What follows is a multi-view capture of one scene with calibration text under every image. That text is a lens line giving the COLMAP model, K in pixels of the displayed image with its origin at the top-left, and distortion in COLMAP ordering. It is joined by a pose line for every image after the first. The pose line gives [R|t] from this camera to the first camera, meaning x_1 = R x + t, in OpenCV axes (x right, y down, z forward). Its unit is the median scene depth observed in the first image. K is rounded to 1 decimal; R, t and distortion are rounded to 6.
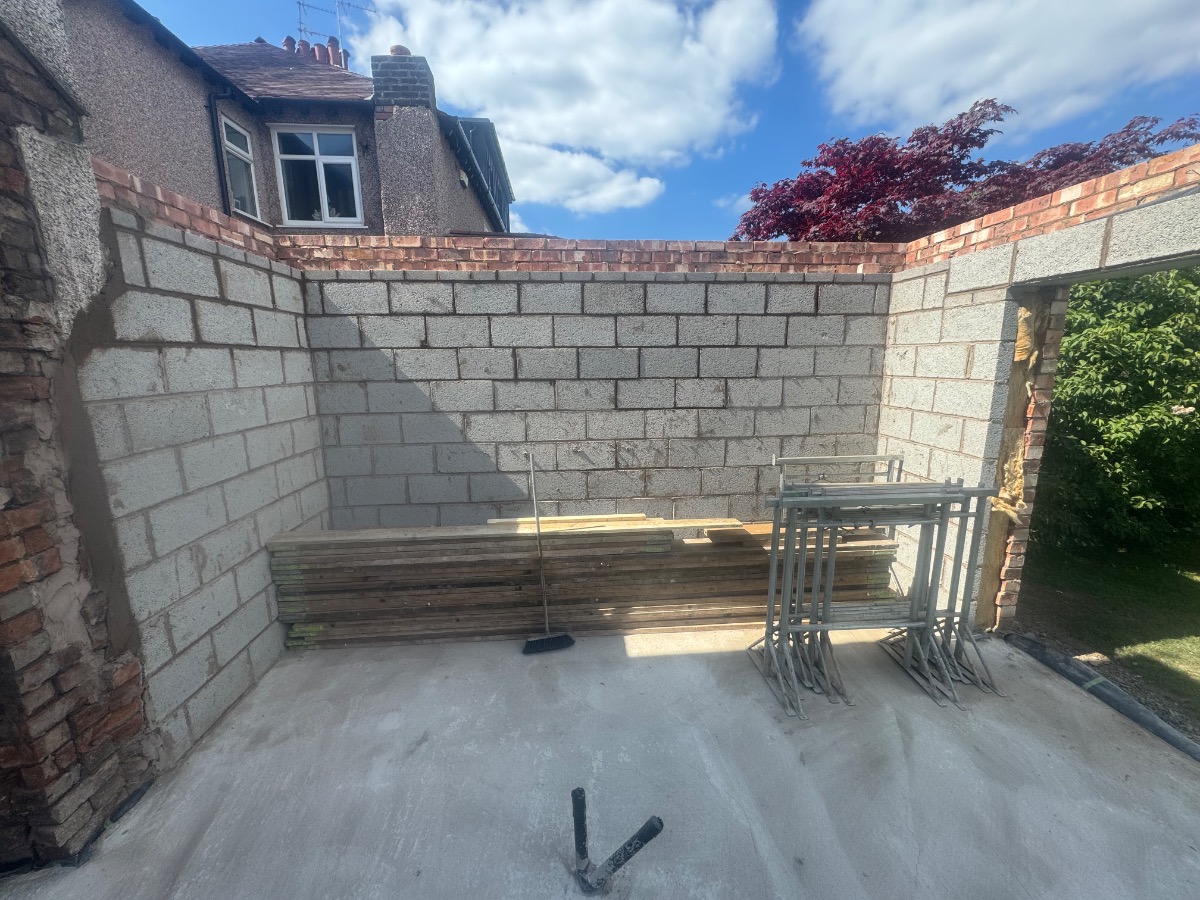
lens RADIAL K [[483.1, 0, 603.0], [0, 483.1, 450.0], [0, 0, 1]] dist [0.000058, 0.000771]
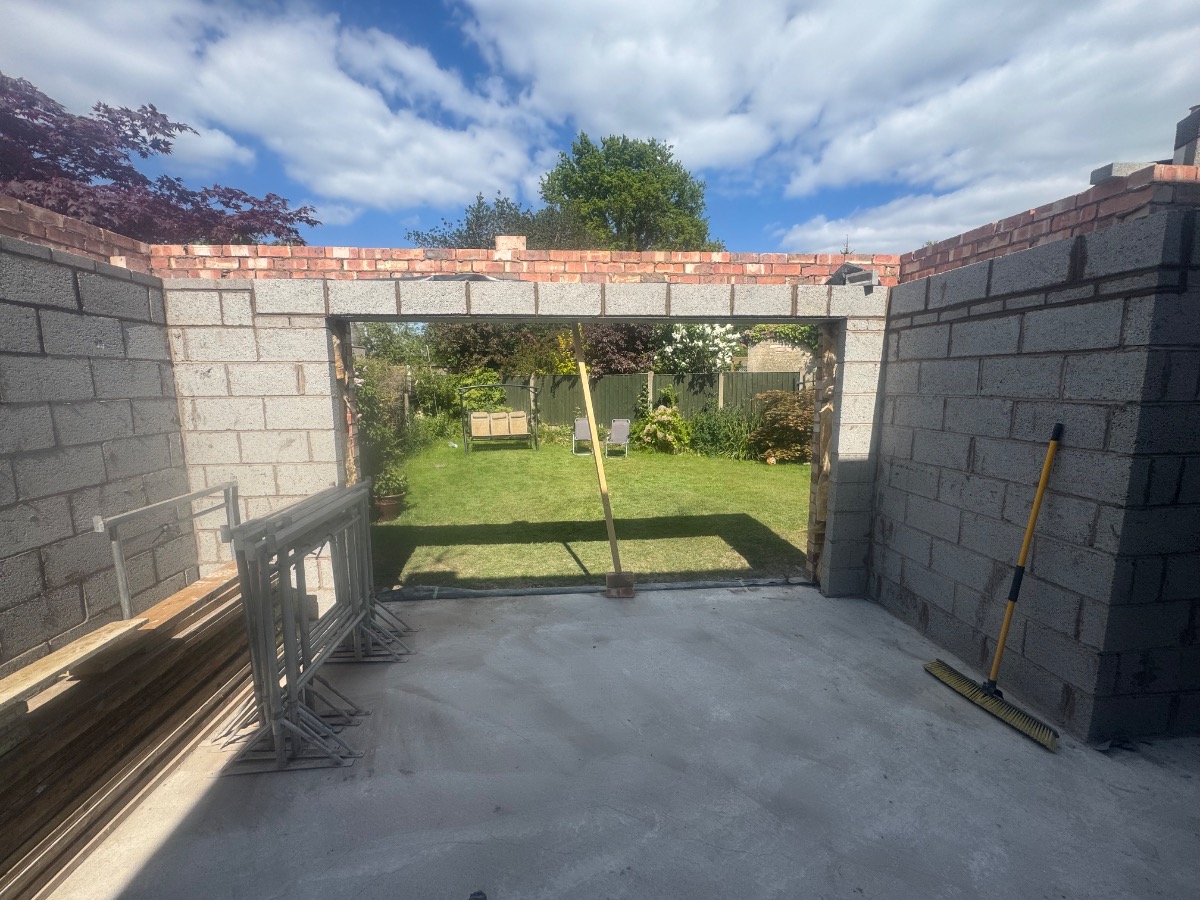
lens RADIAL K [[483.1, 0, 597.6], [0, 483.1, 450.1], [0, 0, 1]] dist [0.000058, 0.000771]
pose [[-0.021321, -0.128975, 0.991419, -0.300071], [0.192577, 0.972544, 0.130661, -0.032828], [-0.981050, 0.193710, 0.004102, 0.298521]]
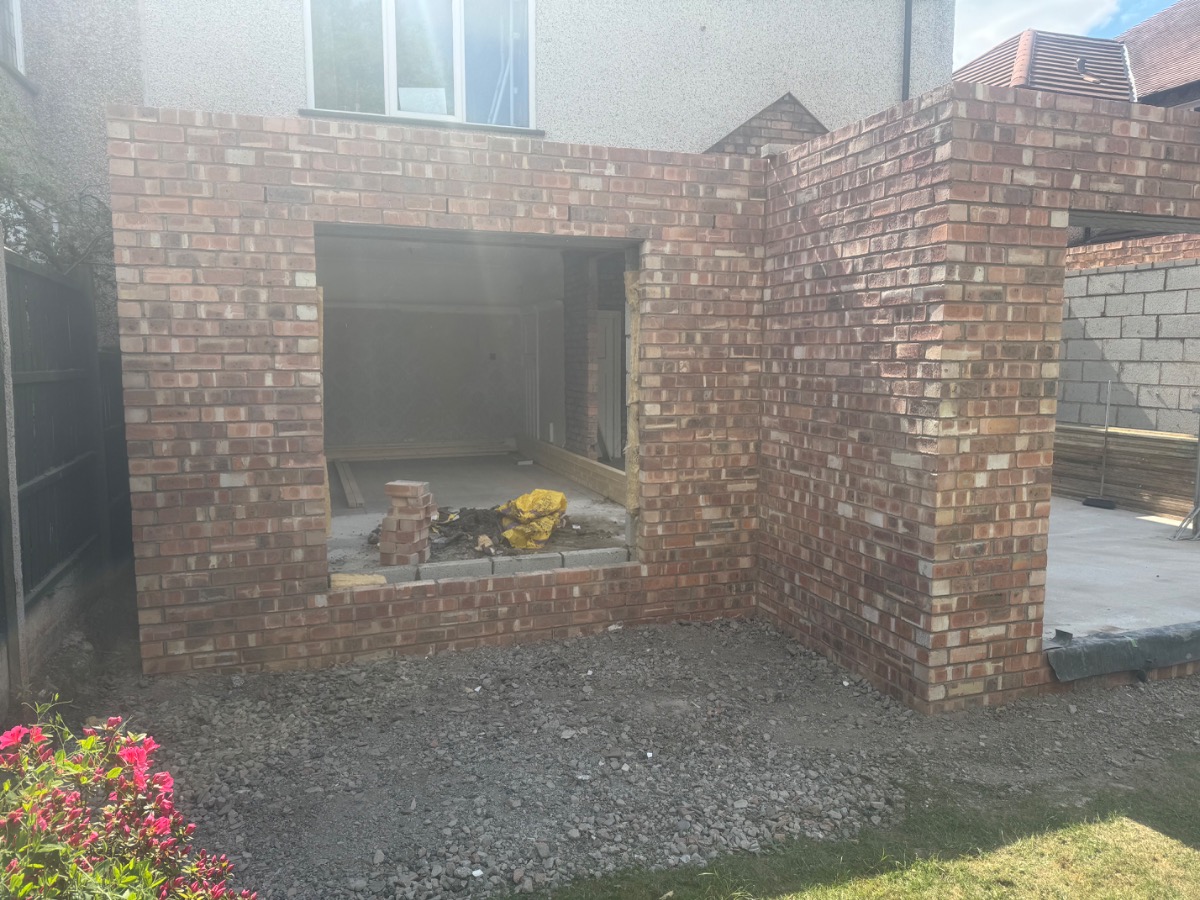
lens RADIAL K [[846.9, 0, 601.0], [0, 846.9, 447.1], [0, 0, 1]] dist [0.078842, -0.073518]
pose [[0.251600, 0.119679, -0.960403, 1.821894], [-0.182791, 0.980342, 0.074277, 0.264395], [0.950413, 0.156865, 0.268530, -1.110436]]
